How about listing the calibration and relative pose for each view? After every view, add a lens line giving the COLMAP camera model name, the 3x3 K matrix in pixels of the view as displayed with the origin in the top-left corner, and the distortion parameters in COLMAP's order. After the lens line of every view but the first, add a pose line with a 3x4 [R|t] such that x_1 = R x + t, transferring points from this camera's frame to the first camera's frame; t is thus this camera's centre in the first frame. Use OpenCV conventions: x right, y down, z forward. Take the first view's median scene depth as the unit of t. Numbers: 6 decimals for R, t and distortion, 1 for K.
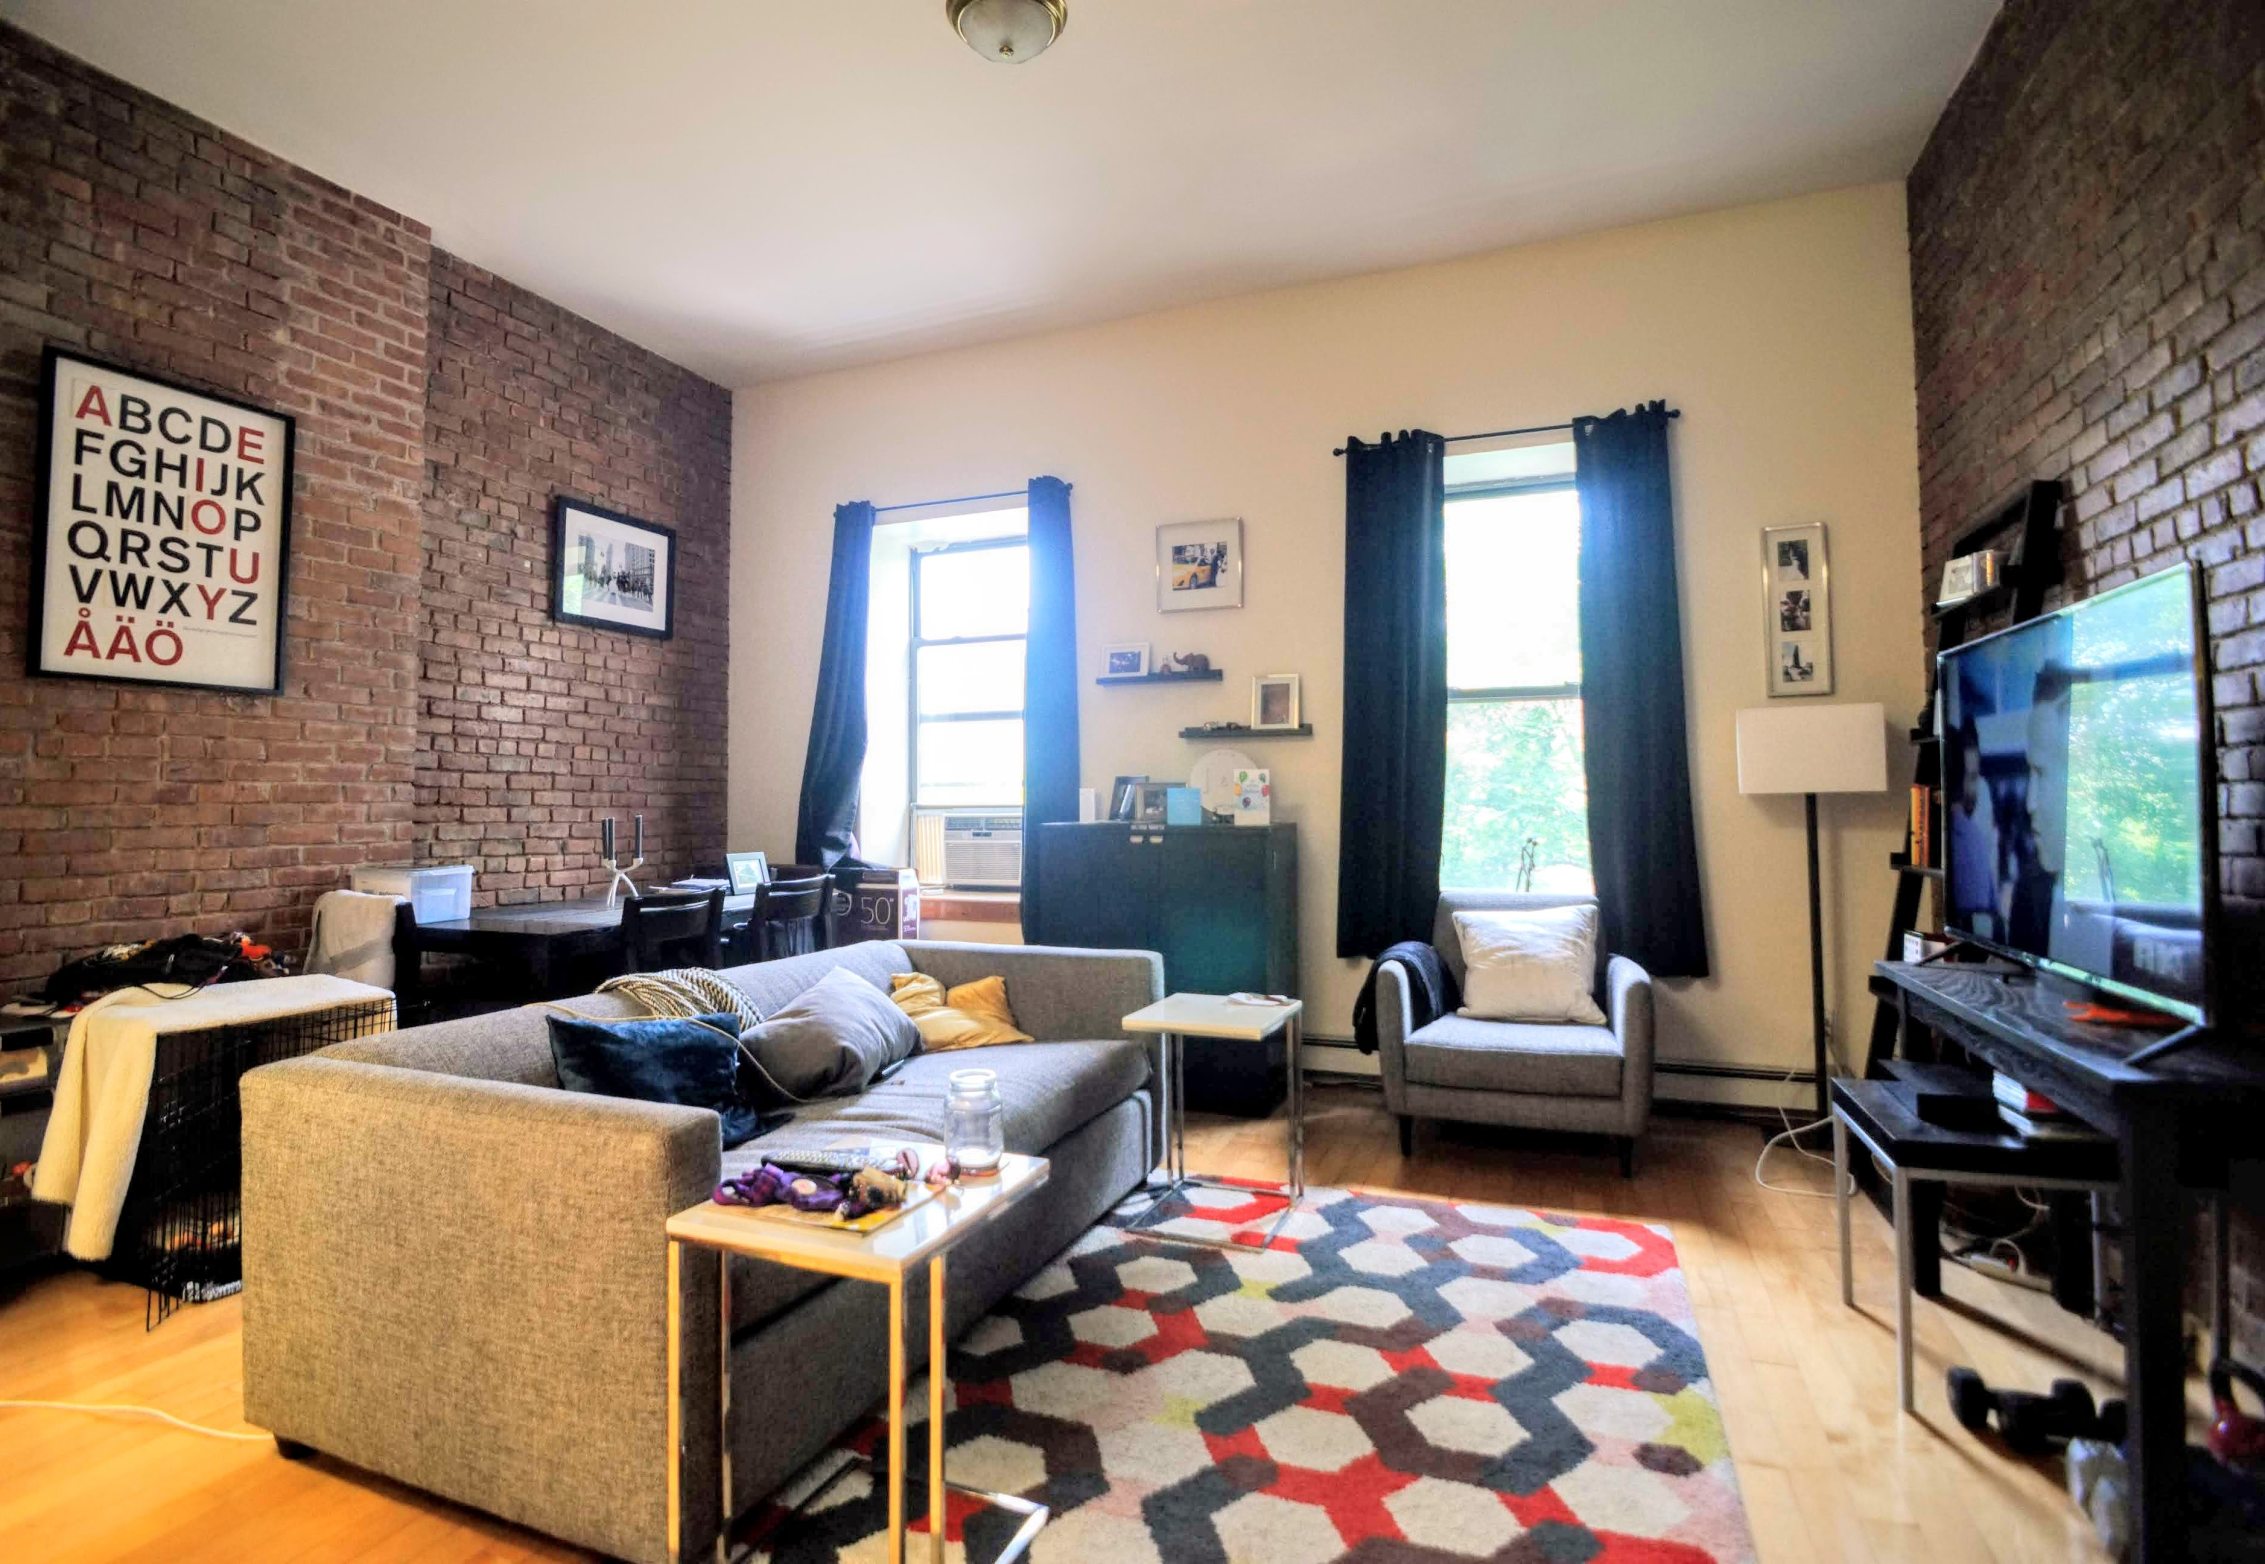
lens RADIAL K [[1035.6, 0, 1139.3], [0, 1035.6, 777.7], [0, 0, 1]] dist [-0.013238, -0.000998]
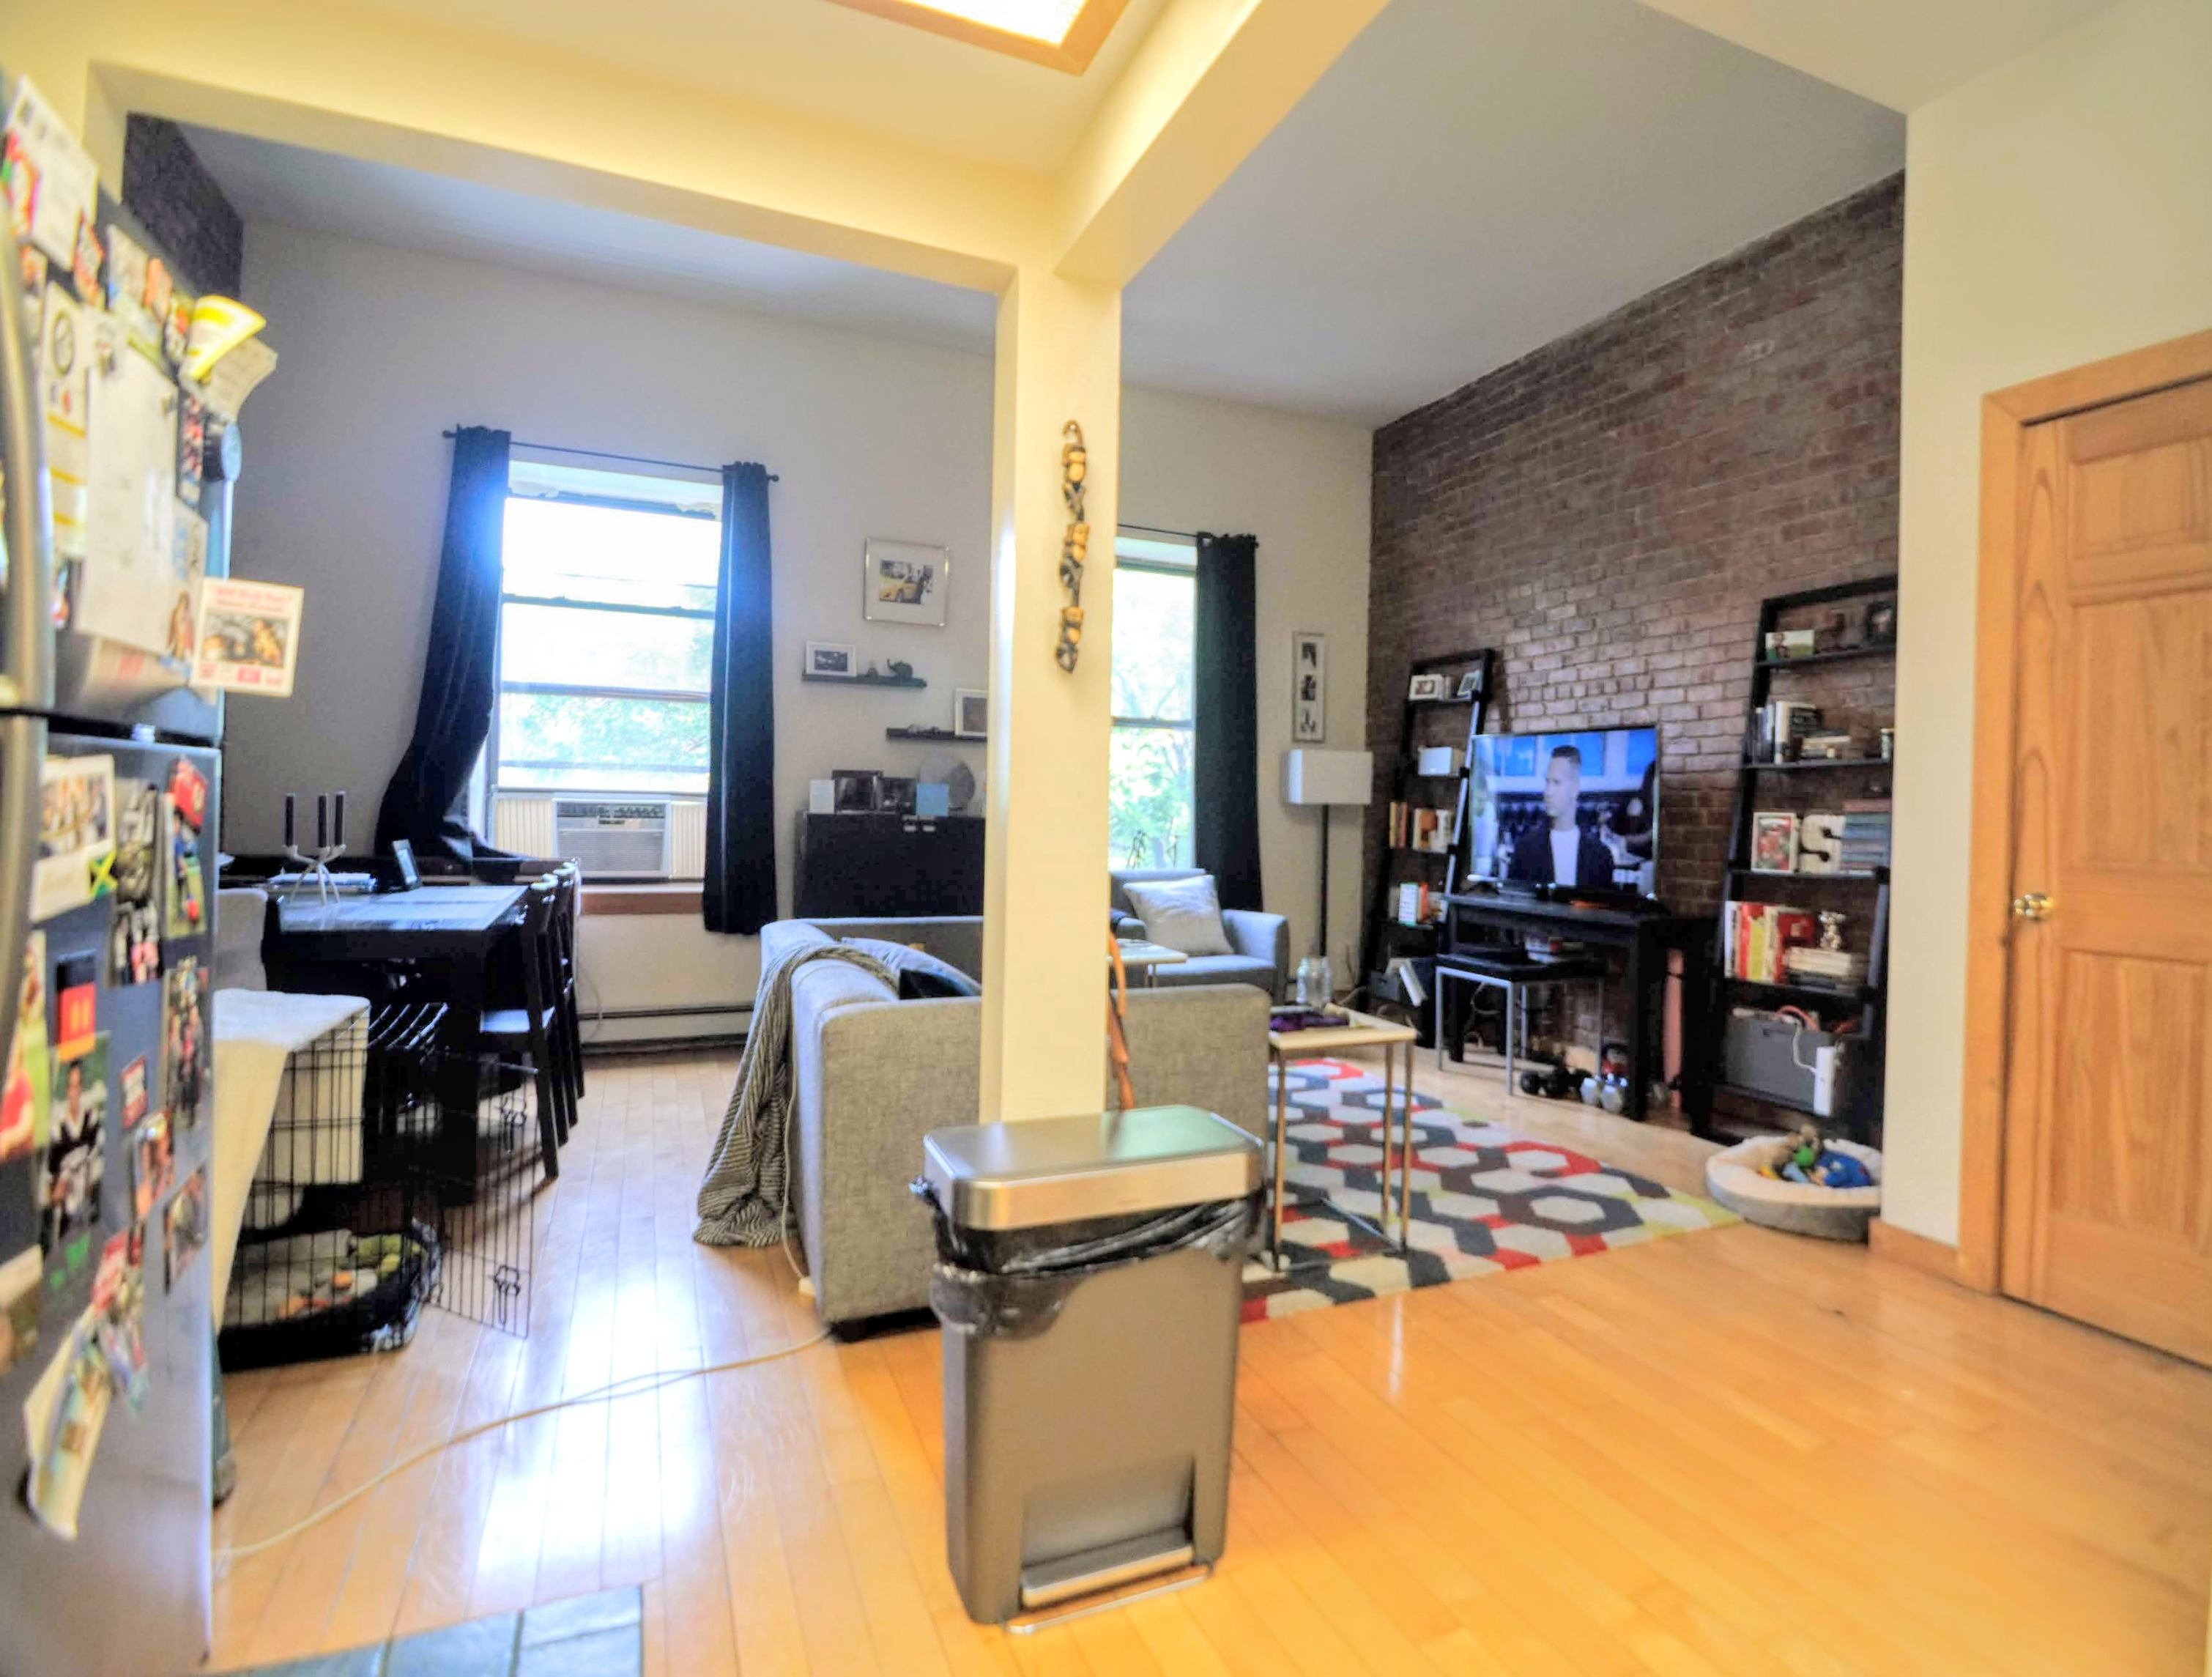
lens RADIAL K [[1136.3, 0, 1112.9], [0, 1136.3, 835.3], [0, 0, 1]] dist [0.001780, -0.000046]
pose [[0.718896, 0.007829, 0.695073, -0.634558], [-0.046003, 0.998280, 0.036335, 0.010978], [-0.693593, -0.058097, 0.718020, -0.043296]]
